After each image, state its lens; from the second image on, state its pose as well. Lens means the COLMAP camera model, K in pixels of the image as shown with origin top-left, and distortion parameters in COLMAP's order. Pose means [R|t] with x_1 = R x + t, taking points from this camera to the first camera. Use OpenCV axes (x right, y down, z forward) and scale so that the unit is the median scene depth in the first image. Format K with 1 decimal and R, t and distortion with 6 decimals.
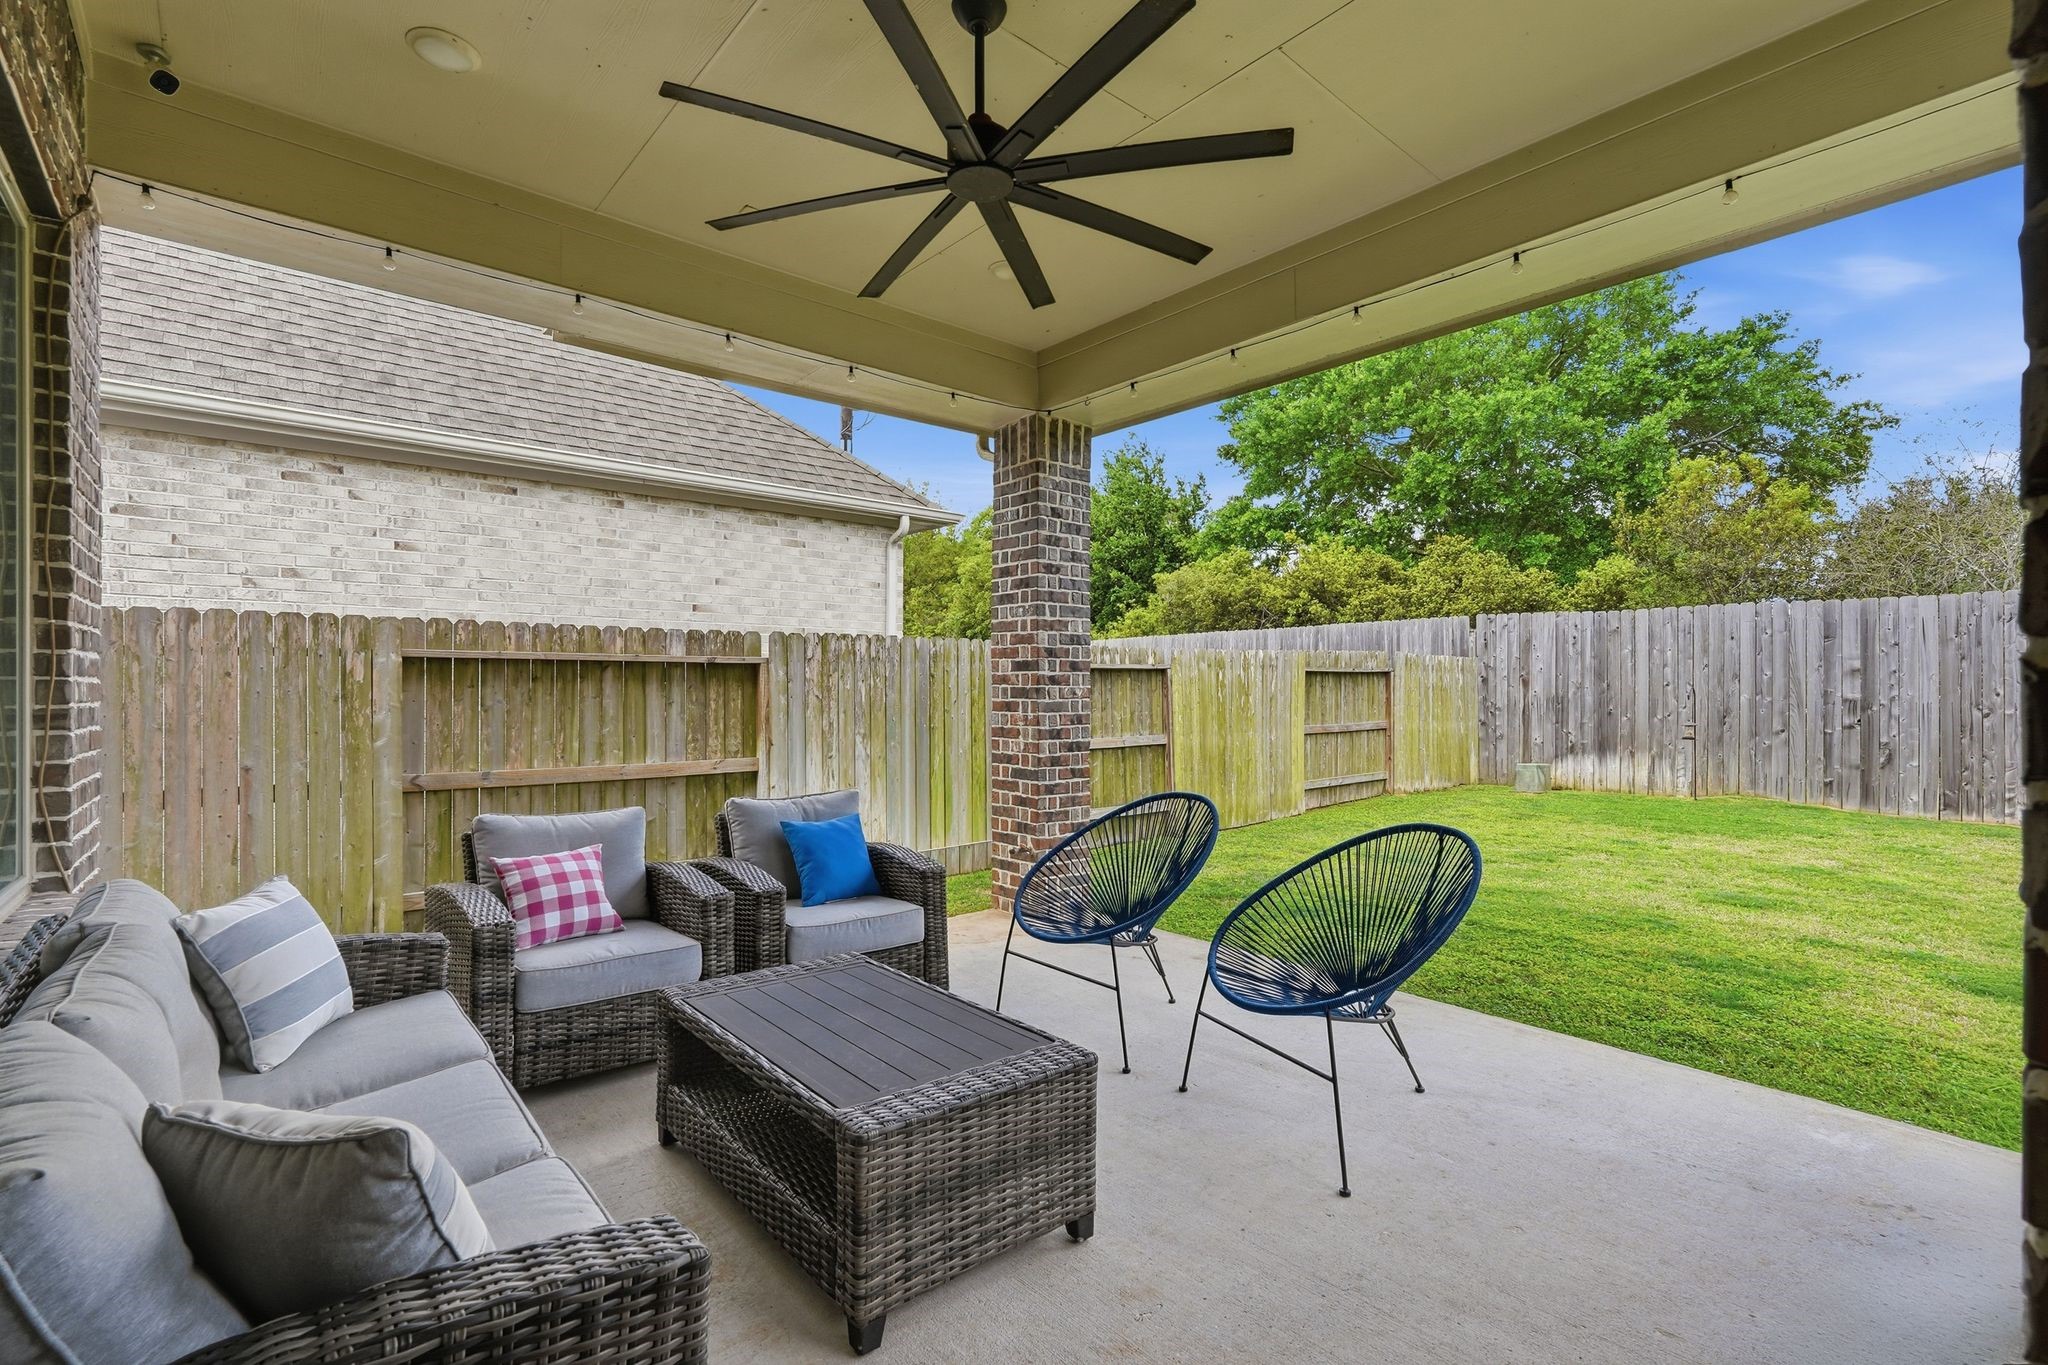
lens RADIAL K [[919.3, 0, 1024.0], [0, 919.3, 682.5], [0, 0, 1]] dist [0.000048, 0.000391]
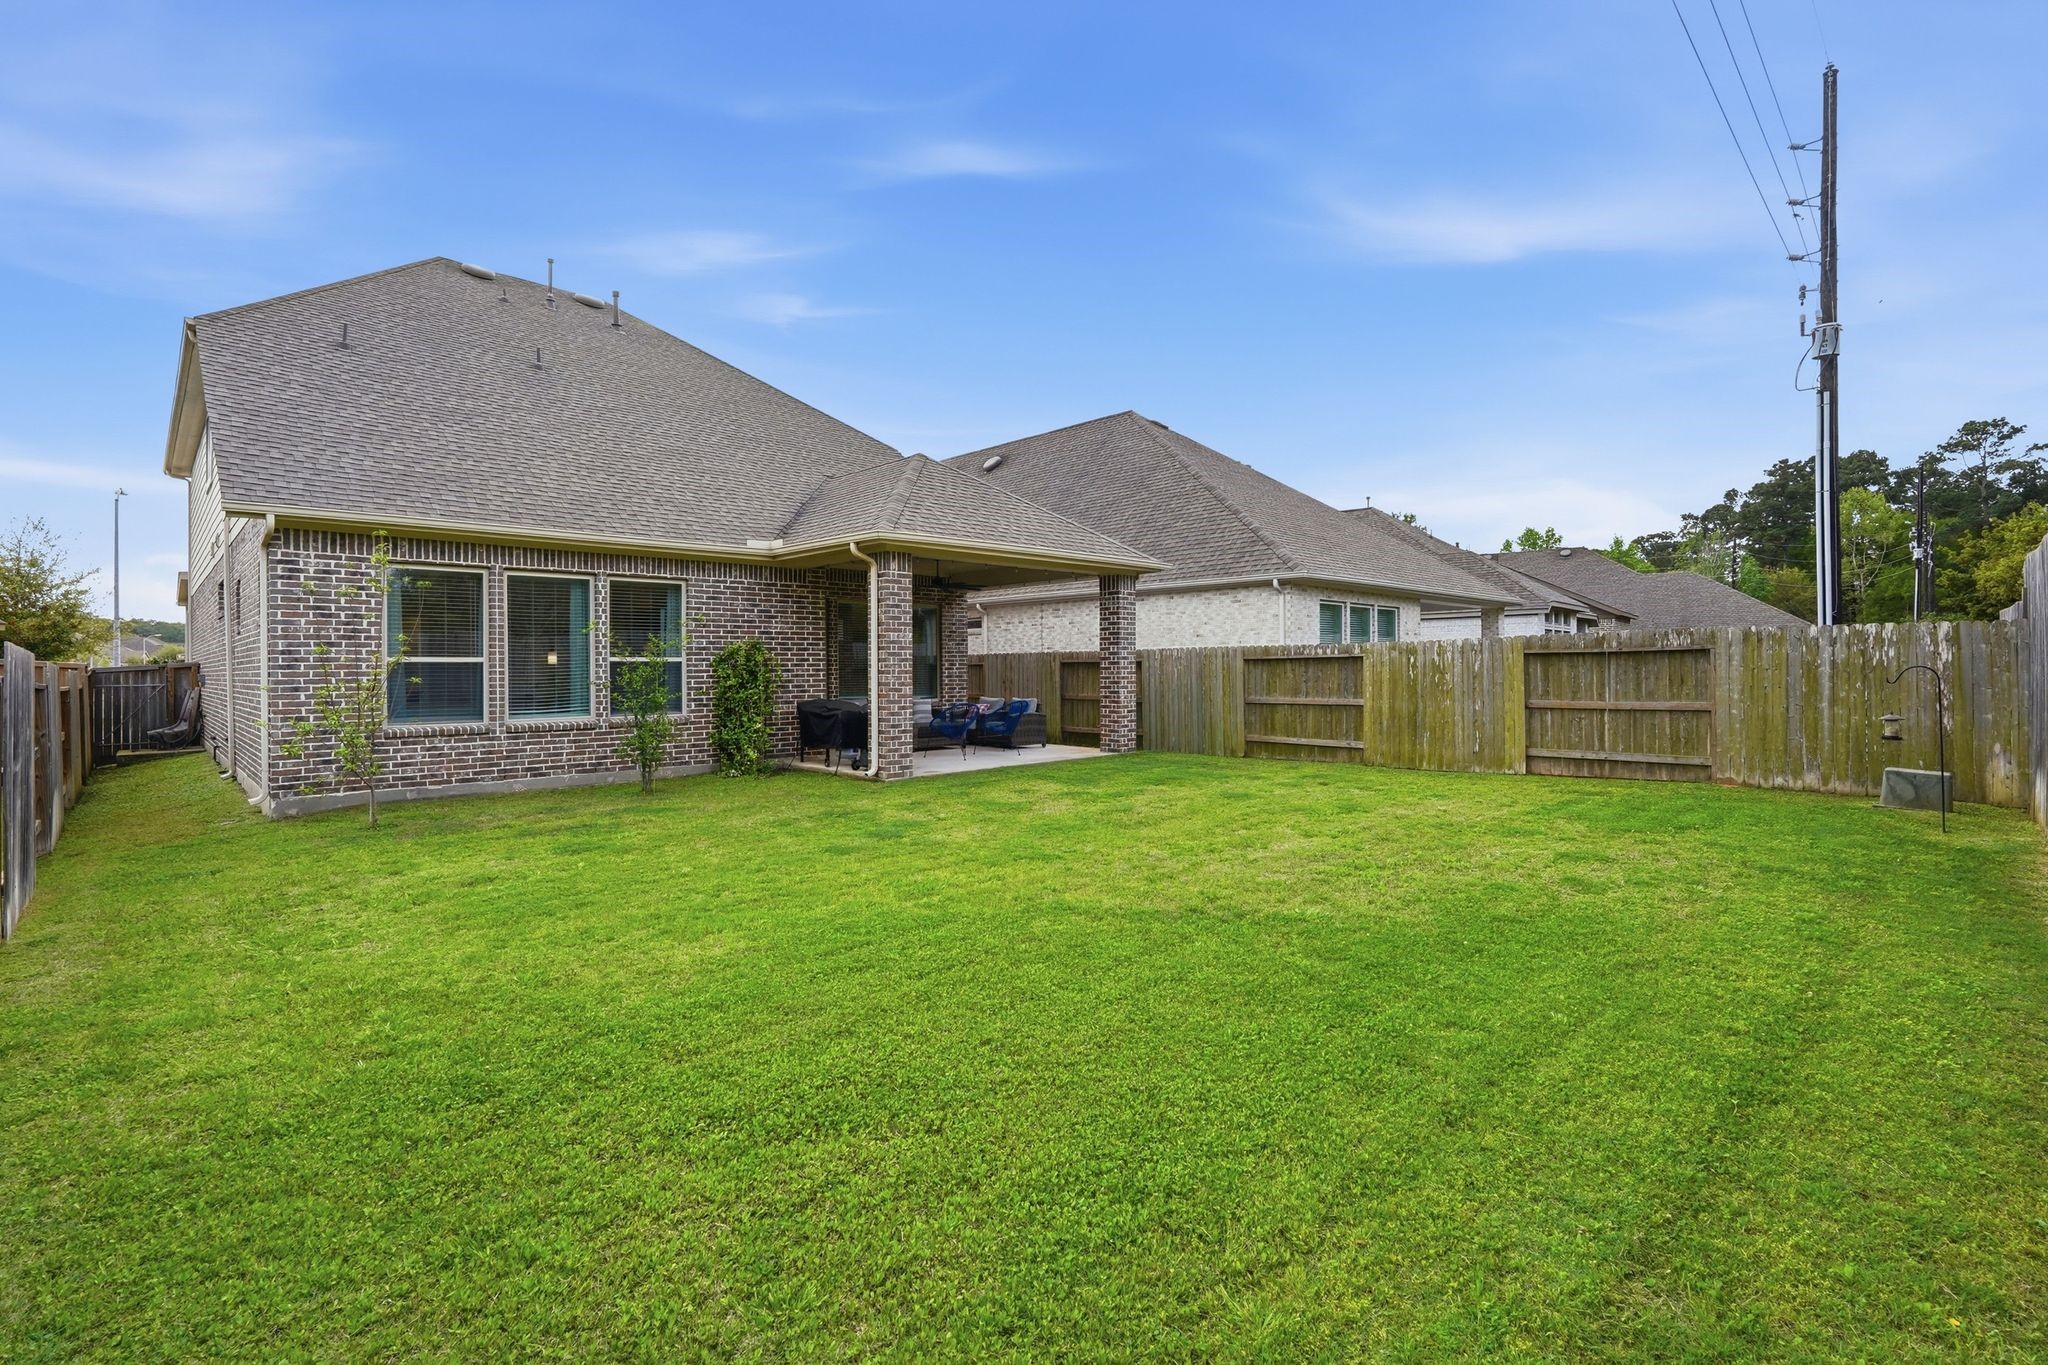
lens RADIAL K [[933.4, 0, 1024.0], [0, 933.4, 682.5], [0, 0, 1]] dist [0.001089, 0.000231]
pose [[0.056343, 0.013730, -0.998317, 1.839844], [0.015899, 0.999766, 0.014648, -0.003148], [0.998285, -0.016698, 0.056111, 0.380588]]
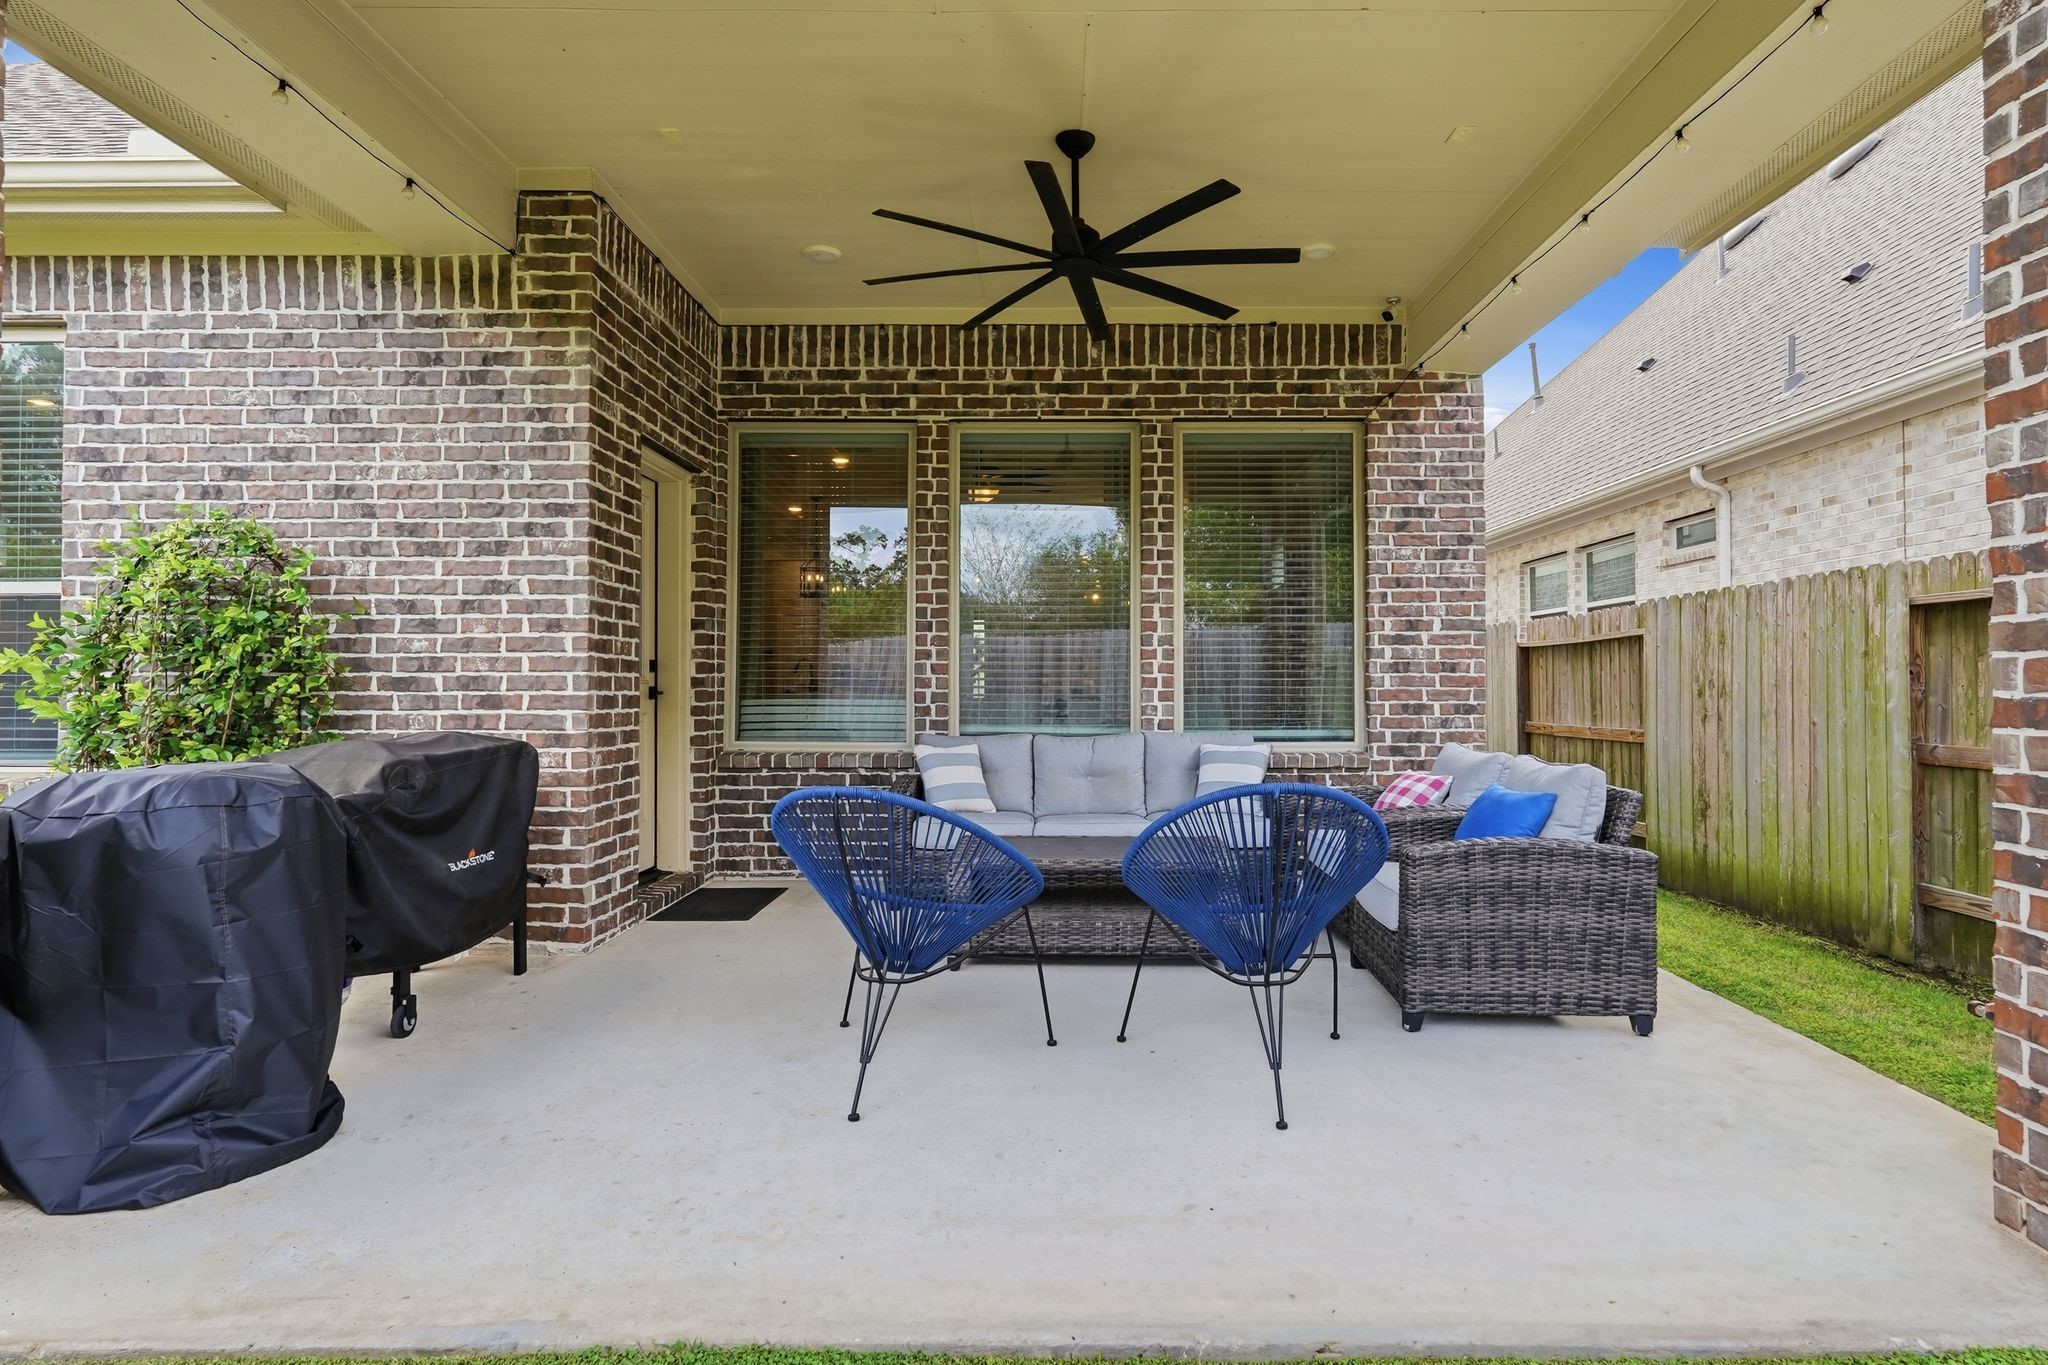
lens RADIAL K [[1123.9, 0, 1024.0], [0, 1123.9, 682.5], [0, 0, 1]] dist [-0.000637, -0.000215]
pose [[-0.665392, -0.001237, -0.746493, 0.387548], [0.006836, 0.999947, -0.007751, 0.027769], [0.746463, -0.010261, -0.665348, 0.642516]]
